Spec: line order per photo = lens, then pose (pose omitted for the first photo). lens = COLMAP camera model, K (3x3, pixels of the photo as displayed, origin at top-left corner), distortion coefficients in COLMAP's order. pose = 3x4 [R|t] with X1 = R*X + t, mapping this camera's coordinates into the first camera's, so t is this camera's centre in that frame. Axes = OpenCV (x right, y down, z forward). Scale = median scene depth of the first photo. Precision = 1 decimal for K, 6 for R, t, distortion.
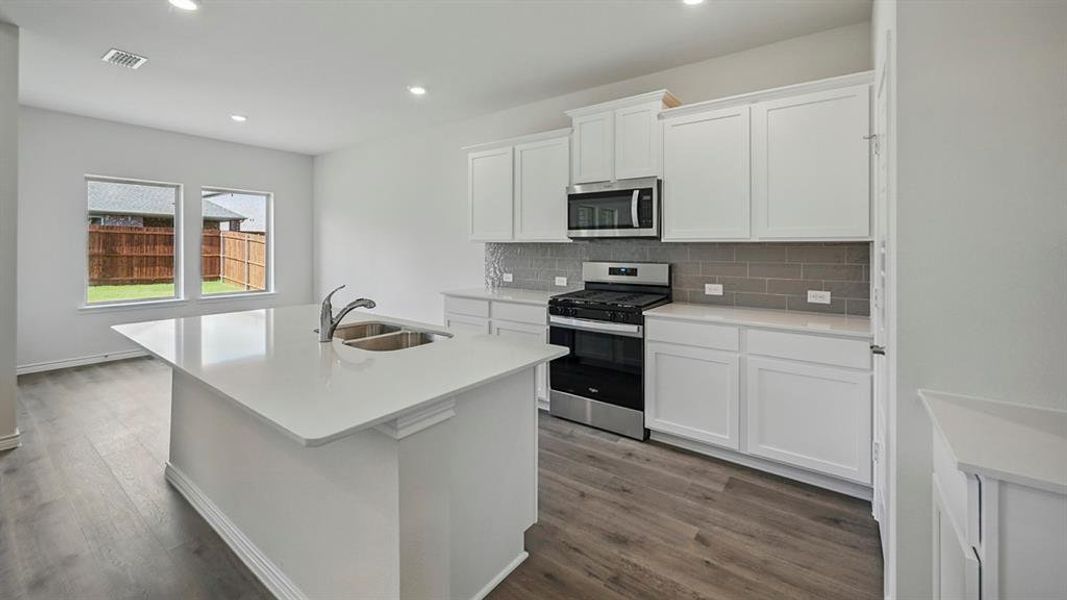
lens RADIAL K [[429.4, 0, 528.8], [0, 429.4, 245.3], [0, 0, 1]] dist [0.008653, 0.000262]
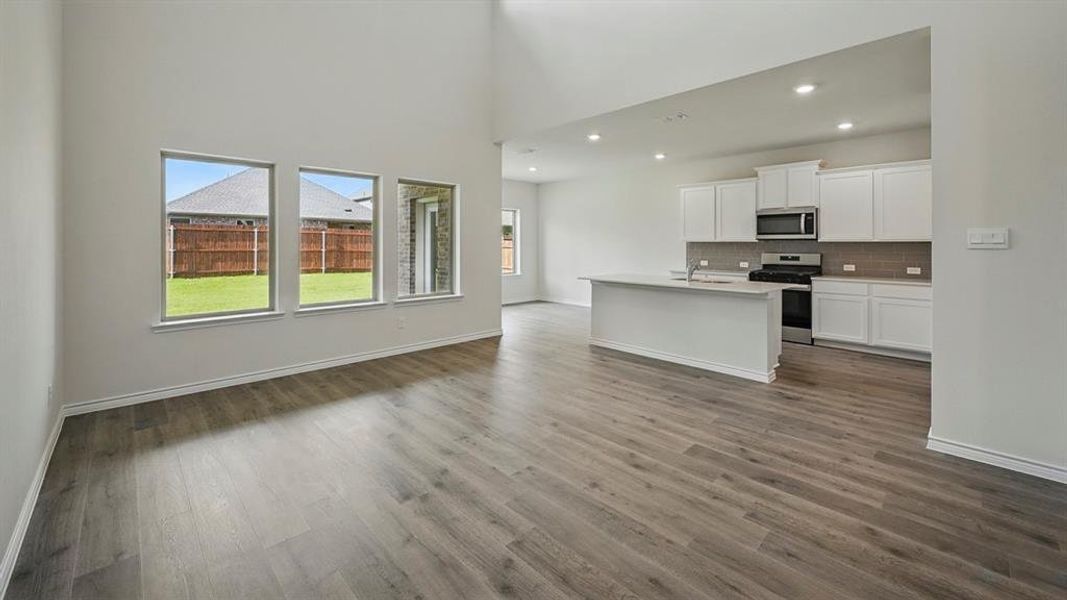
lens RADIAL K [[429.4, 0, 530.8], [0, 429.4, 243.9], [0, 0, 1]] dist [0.008653, 0.000262]
pose [[0.987359, 0.000917, -0.158498, -0.607533], [-0.000770, 0.999999, 0.000990, 0.000460], [0.158499, -0.000855, 0.987359, -1.010488]]
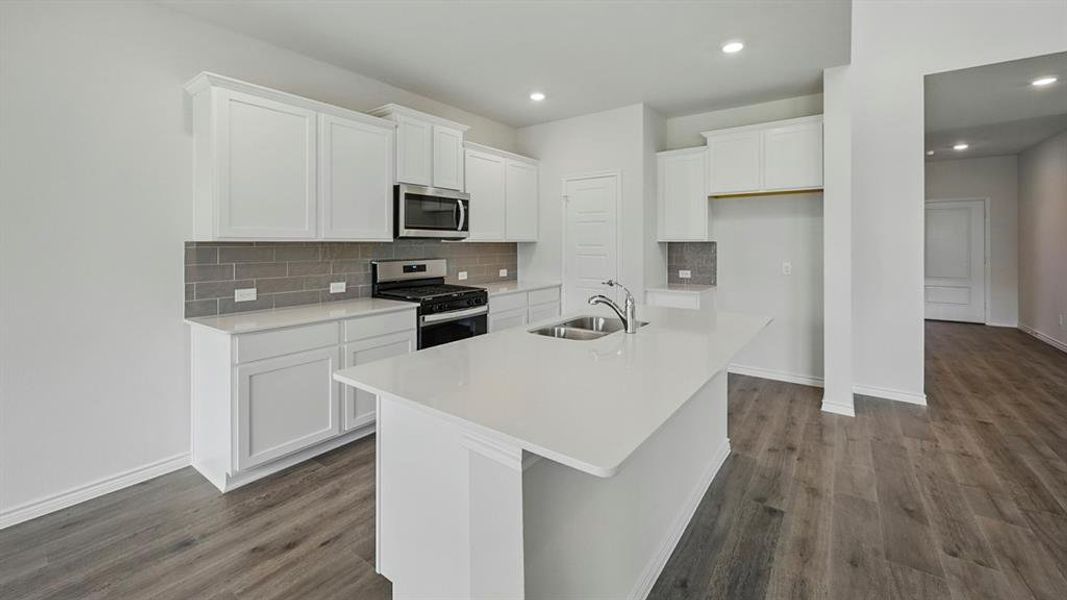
lens RADIAL K [[429.4, 0, 551.0], [0, 429.4, 245.7], [0, 0, 1]] dist [0.008653, 0.000262]
pose [[-0.023806, -0.004342, 0.999707, -0.971262], [0.005125, 0.999977, 0.004465, -0.000444], [-0.999703, 0.005230, -0.023783, 0.749659]]
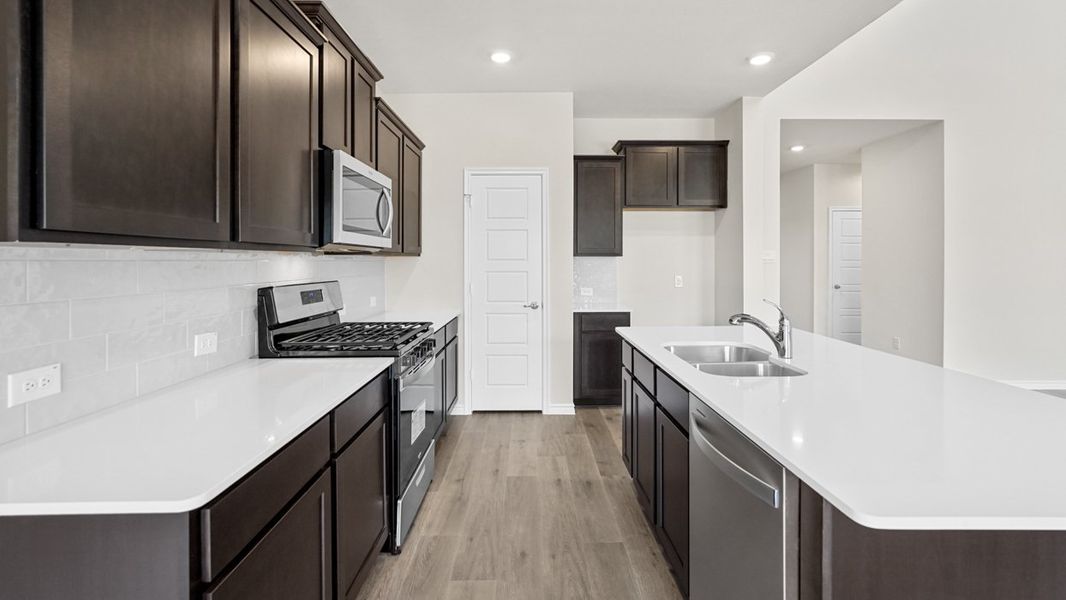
lens RADIAL K [[468.7, 0, 554.6], [0, 468.7, 258.4], [0, 0, 1]] dist [-0.006824, 0.002469]
pose [[-0.613798, -0.001715, 0.789462, -0.612433], [-0.002561, 0.999997, 0.000182, 0.000511], [-0.789459, -0.001910, -0.613800, 1.256056]]
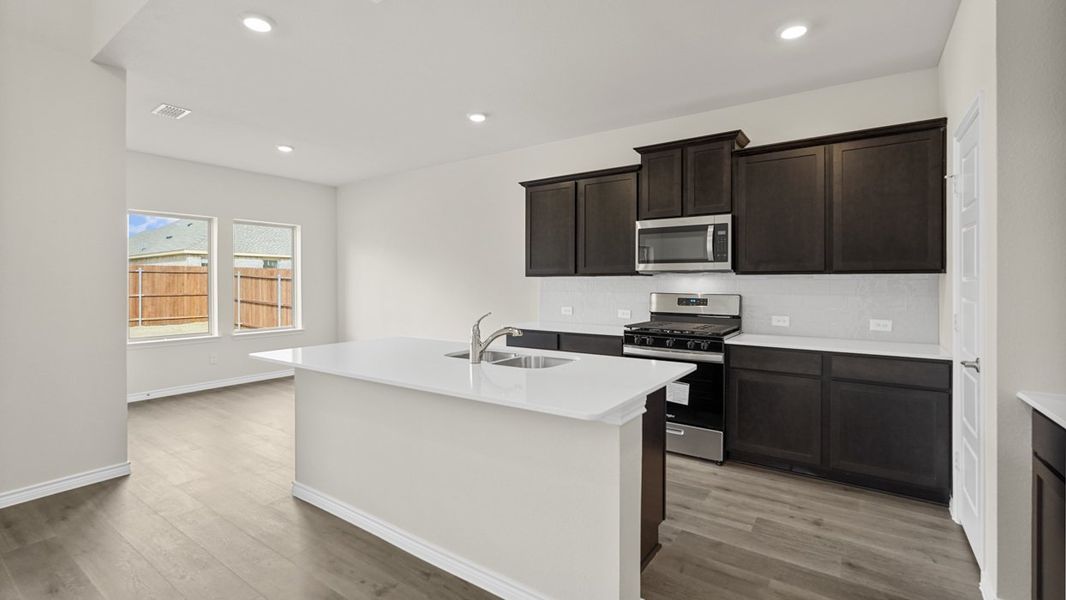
lens RADIAL K [[468.7, 0, 528.2], [0, 468.7, 286.9], [0, 0, 1]] dist [-0.006824, 0.002469]
pose [[0.999468, -0.002328, 0.032520, -0.228943], [0.001935, 0.999925, 0.012095, 0.006909], [-0.032546, -0.012026, 0.999398, -0.128485]]
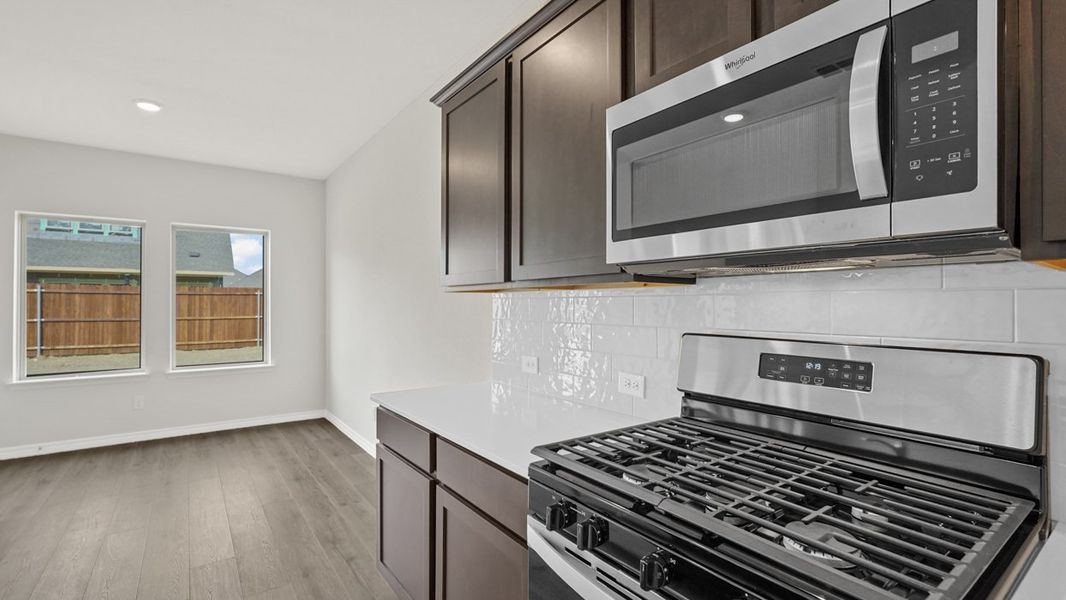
lens RADIAL K [[468.7, 0, 538.8], [0, 468.7, 300.4], [0, 0, 1]] dist [-0.006824, 0.002469]
pose [[0.960366, -0.005690, -0.278684, 0.146125], [0.004502, 0.999978, -0.004905, 0.011323], [0.278706, 0.003456, 0.960370, 0.700357]]
